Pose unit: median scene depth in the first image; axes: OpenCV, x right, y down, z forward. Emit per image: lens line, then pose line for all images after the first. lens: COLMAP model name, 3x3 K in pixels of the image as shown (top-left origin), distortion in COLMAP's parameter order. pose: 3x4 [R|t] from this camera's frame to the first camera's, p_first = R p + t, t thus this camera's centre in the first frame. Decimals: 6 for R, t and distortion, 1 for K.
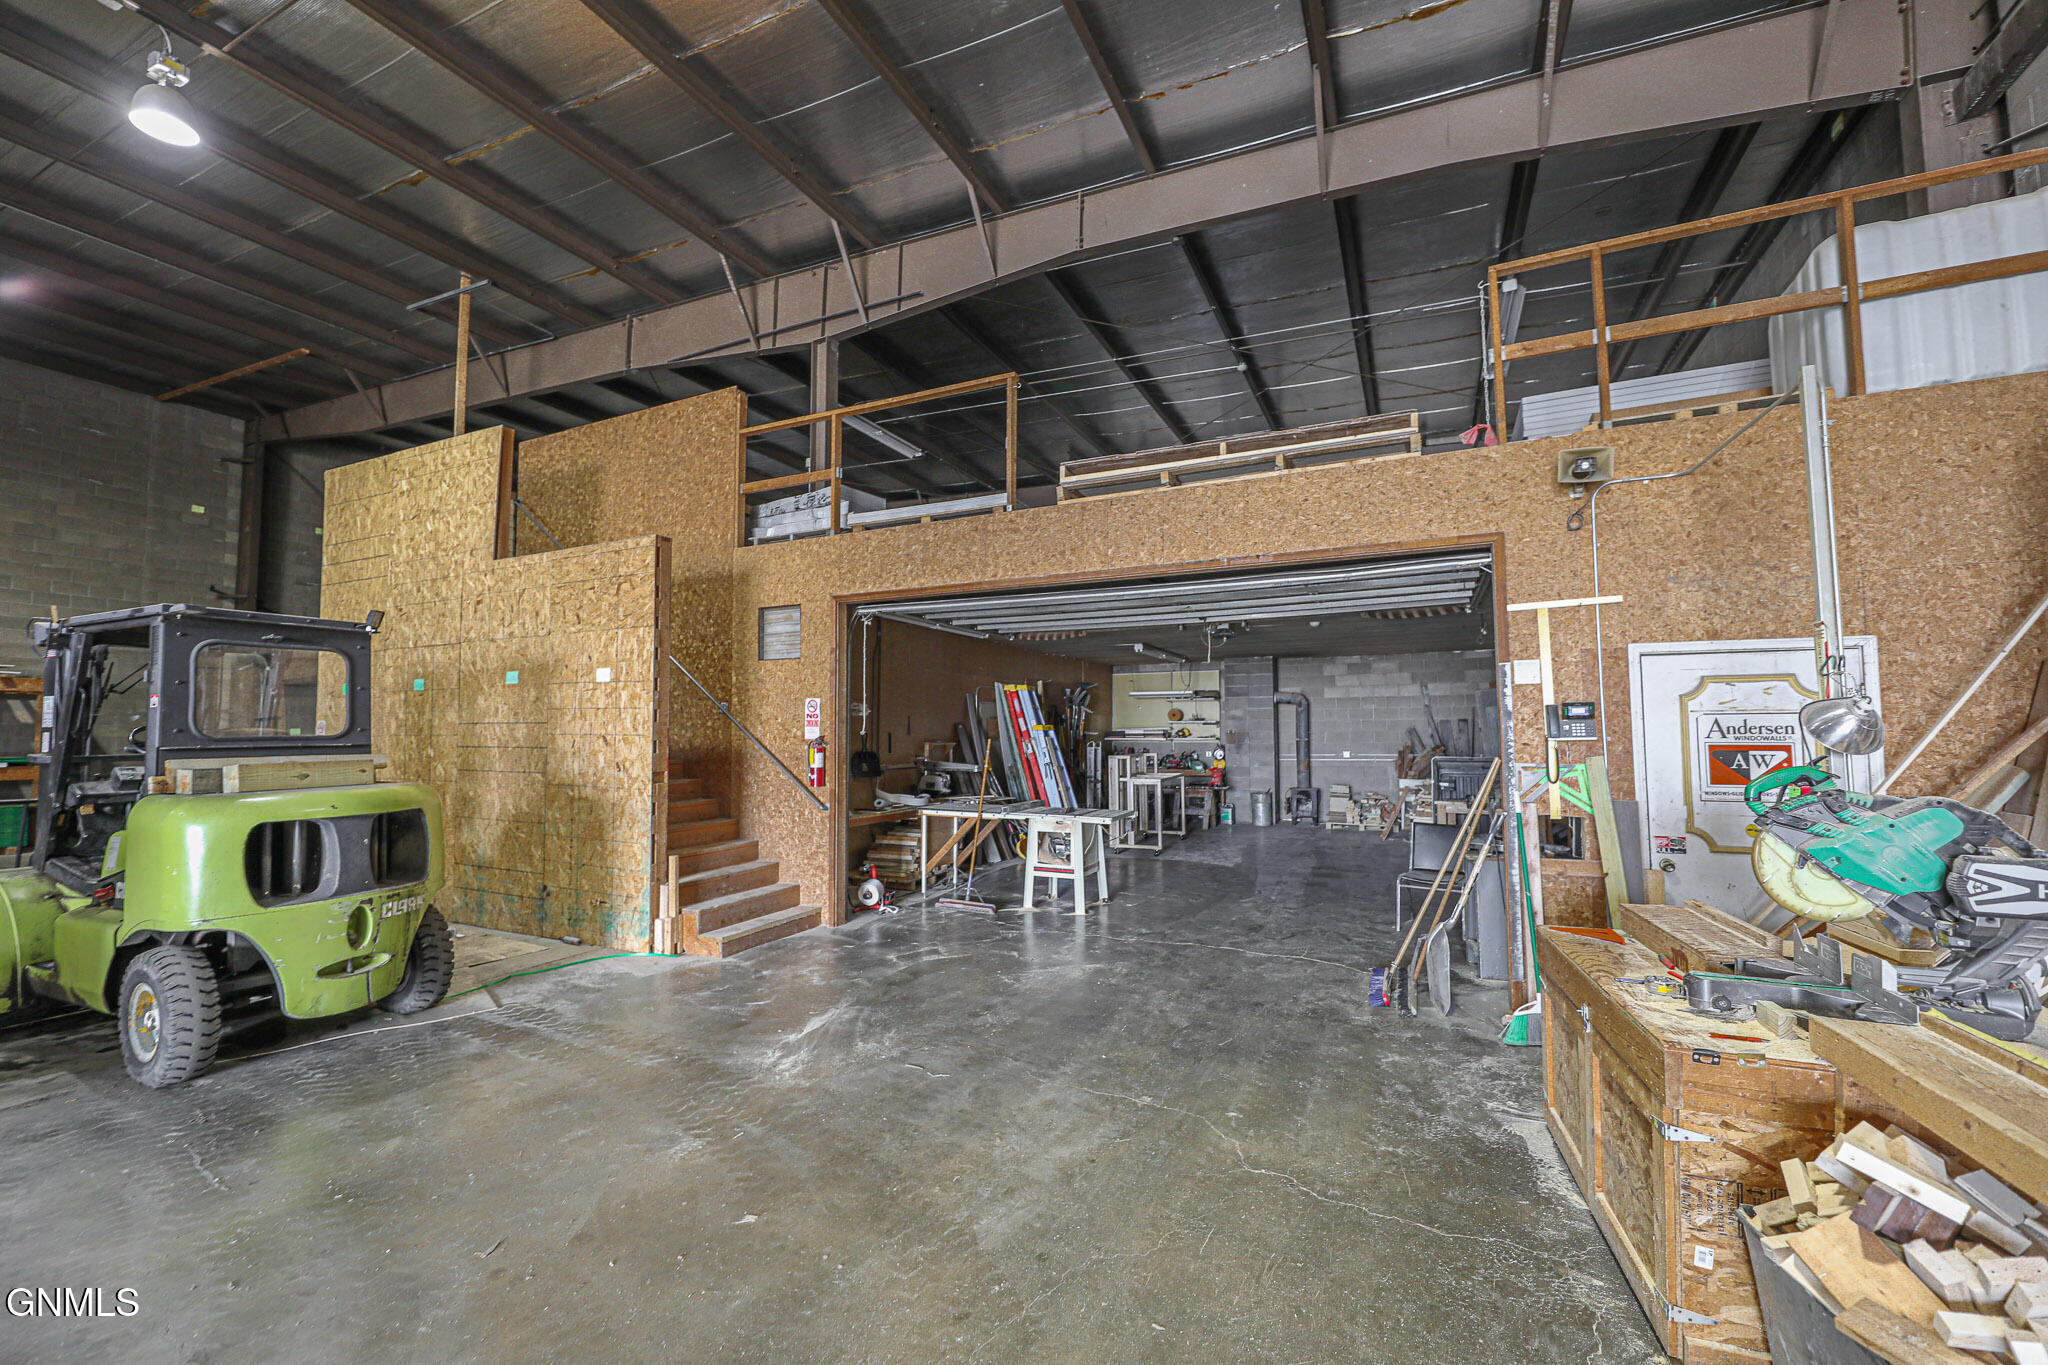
lens RADIAL K [[818.7, 0, 1009.2], [0, 818.7, 679.6], [0, 0, 1]] dist [0.001660, -0.003257]
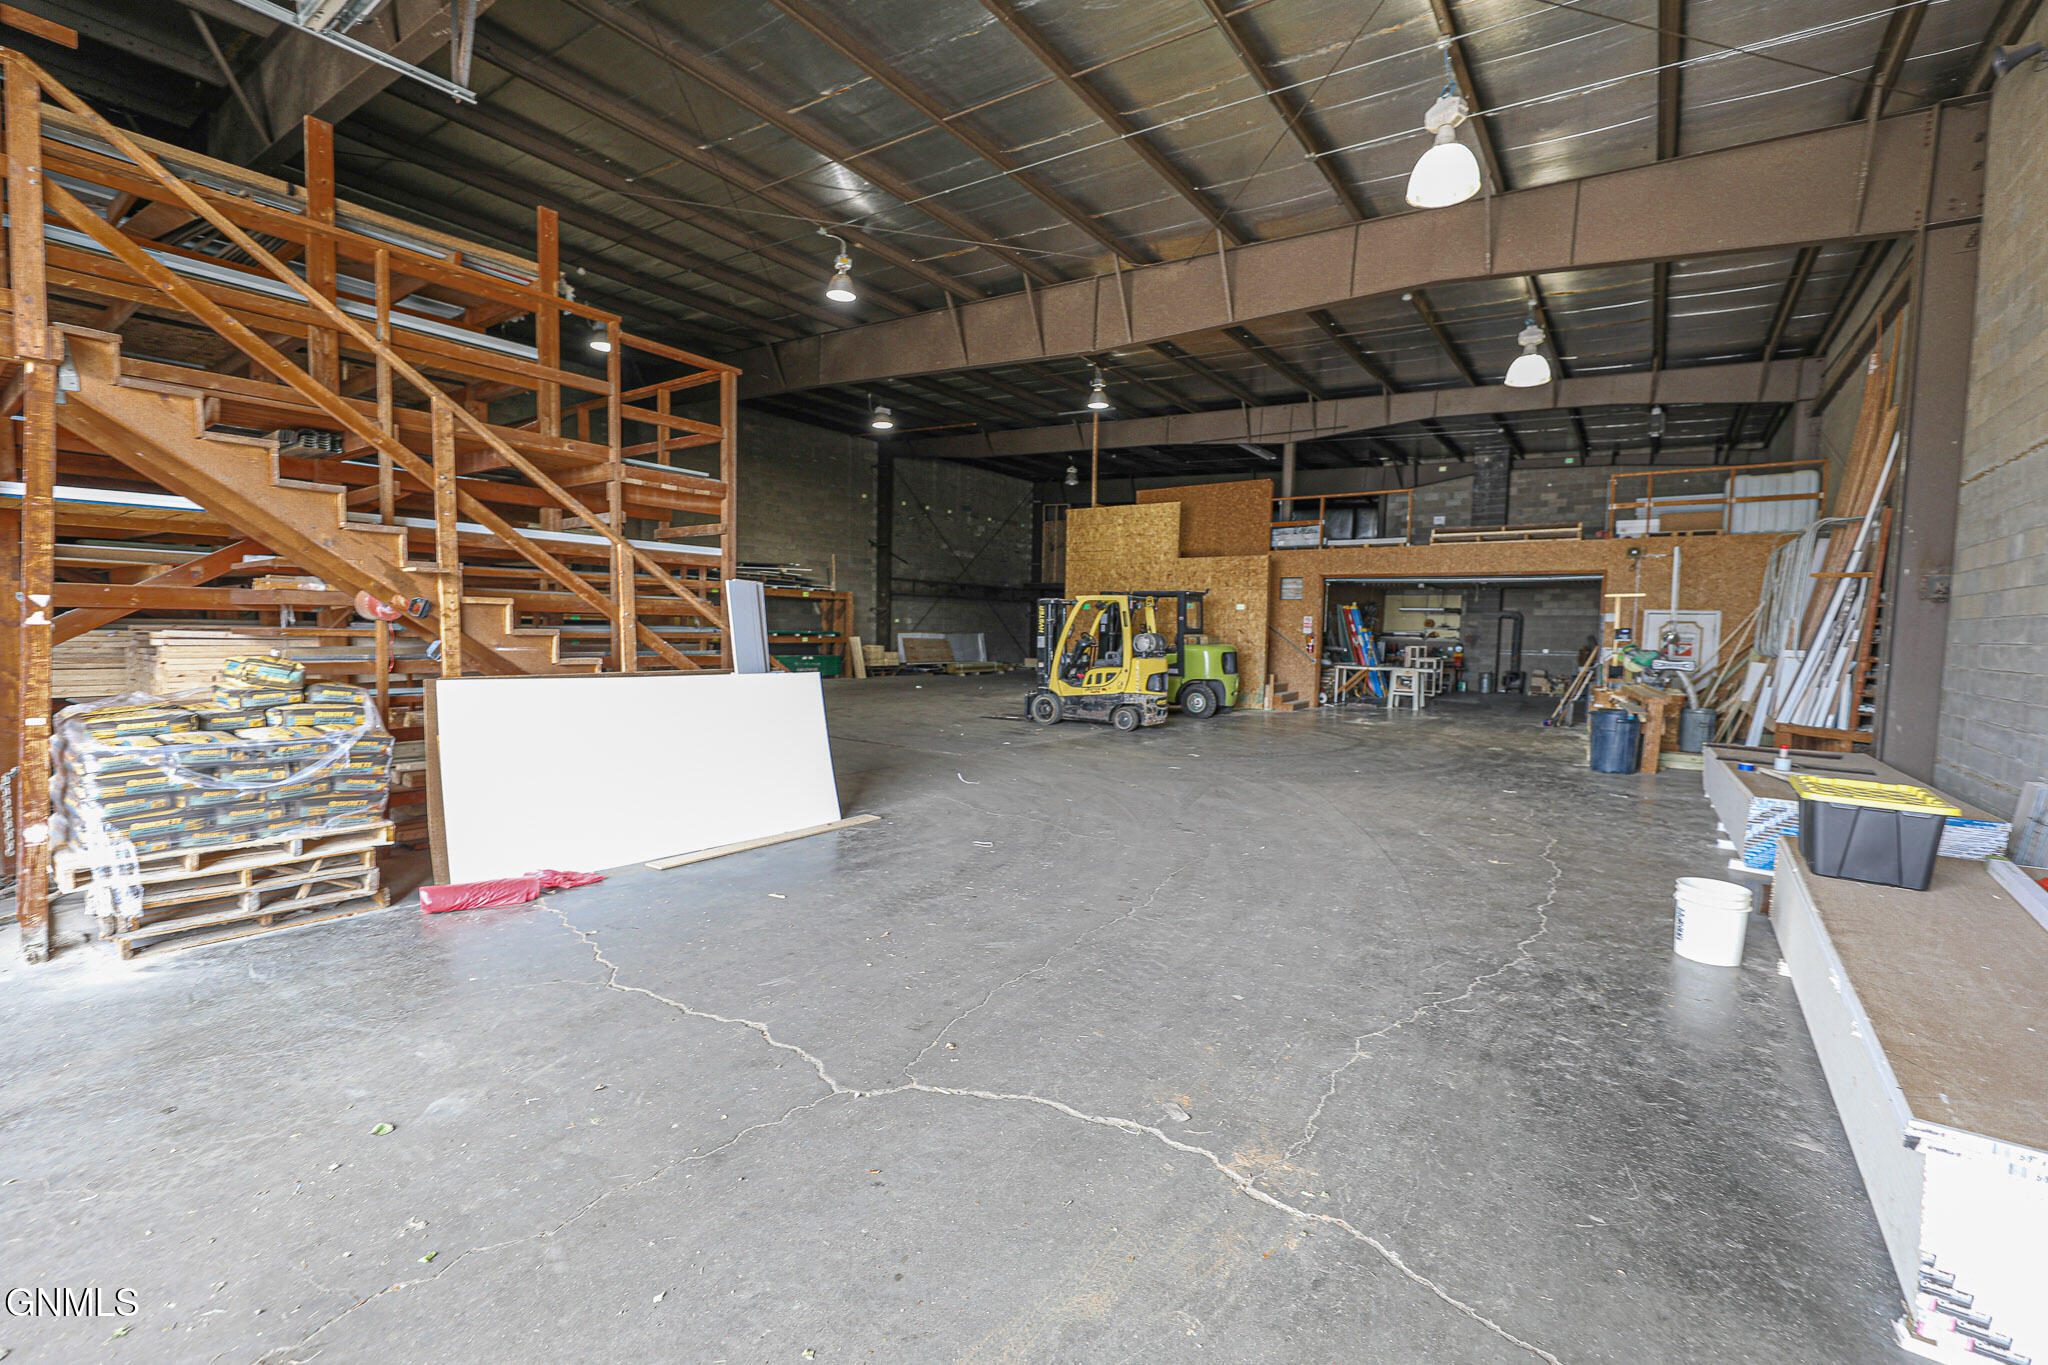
lens RADIAL K [[818.7, 0, 1038.4], [0, 818.7, 688.5], [0, 0, 1]] dist [0.001660, -0.003257]
pose [[0.985060, 0.037566, -0.168067, -0.482803], [-0.014107, 0.990240, 0.138655, -0.072898], [0.171636, -0.134212, 0.975976, -1.223075]]
